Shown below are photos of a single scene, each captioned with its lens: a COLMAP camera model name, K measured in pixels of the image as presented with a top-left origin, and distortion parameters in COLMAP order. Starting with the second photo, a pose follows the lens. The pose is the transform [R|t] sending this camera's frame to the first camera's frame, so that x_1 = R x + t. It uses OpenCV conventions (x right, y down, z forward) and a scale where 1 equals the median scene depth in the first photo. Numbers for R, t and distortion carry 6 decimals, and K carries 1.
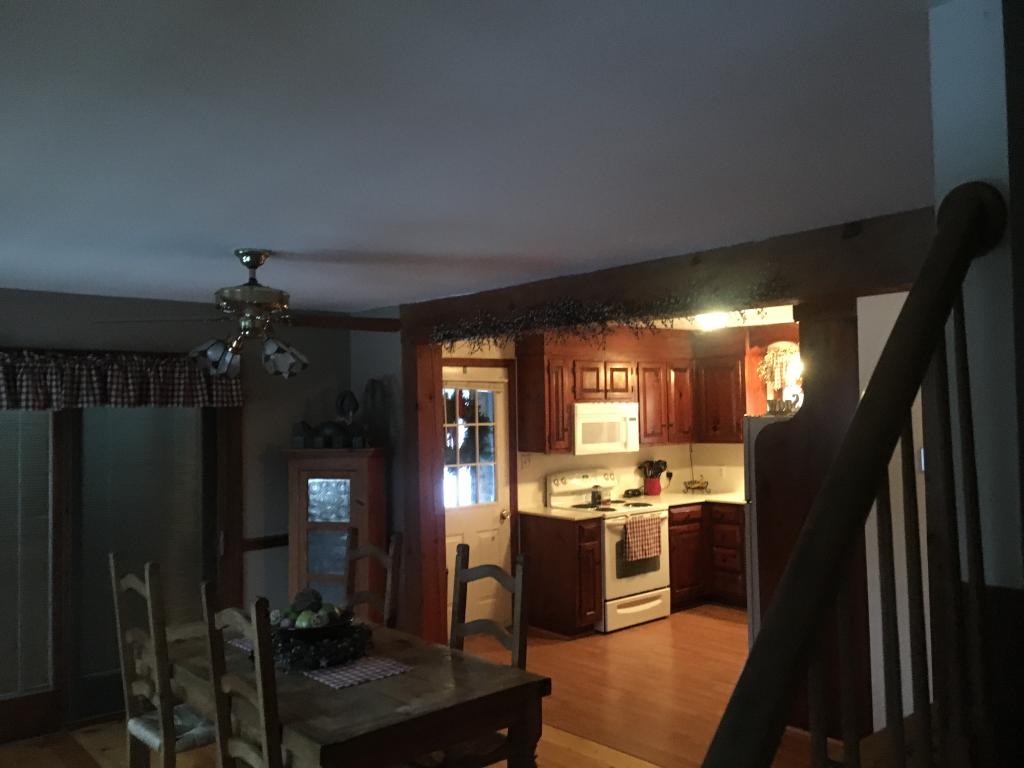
lens RADIAL K [[872.5, 0, 515.2], [0, 872.5, 383.6], [0, 0, 1]] dist [0.070824, -0.080315]
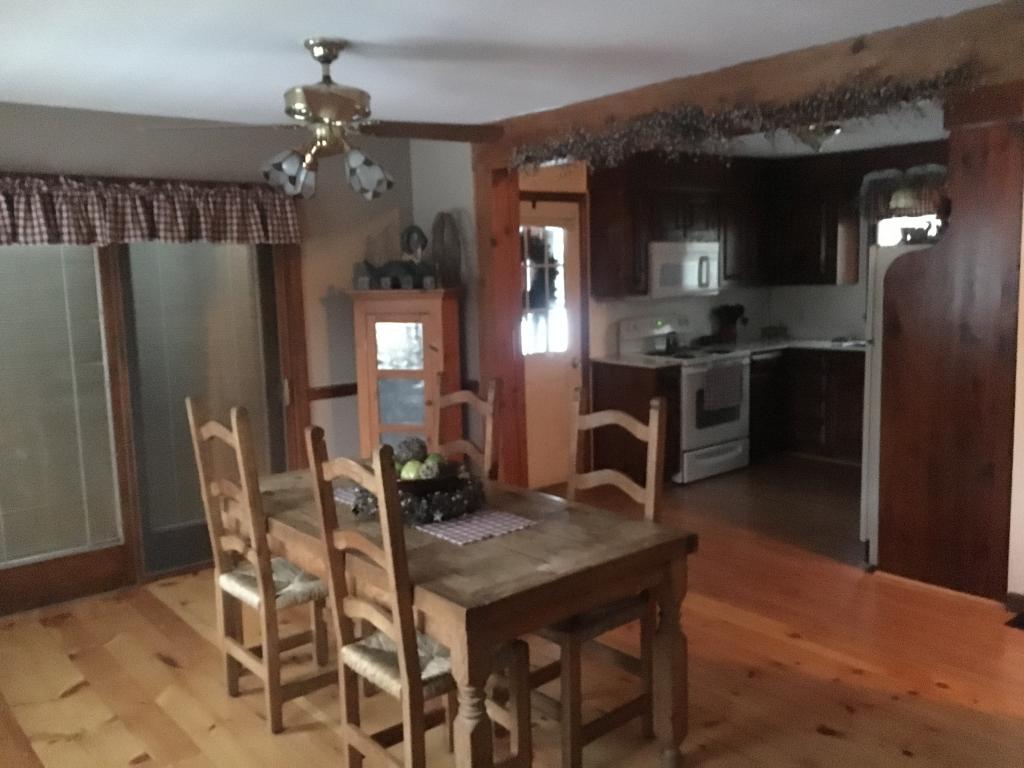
lens RADIAL K [[872.5, 0, 508.4], [0, 872.5, 385.4], [0, 0, 1]] dist [0.070824, -0.080315]
pose [[0.999681, -0.007106, -0.024247, -0.085753], [0.010963, 0.986593, 0.162829, 0.028858], [0.022765, -0.163043, 0.986356, 0.101778]]
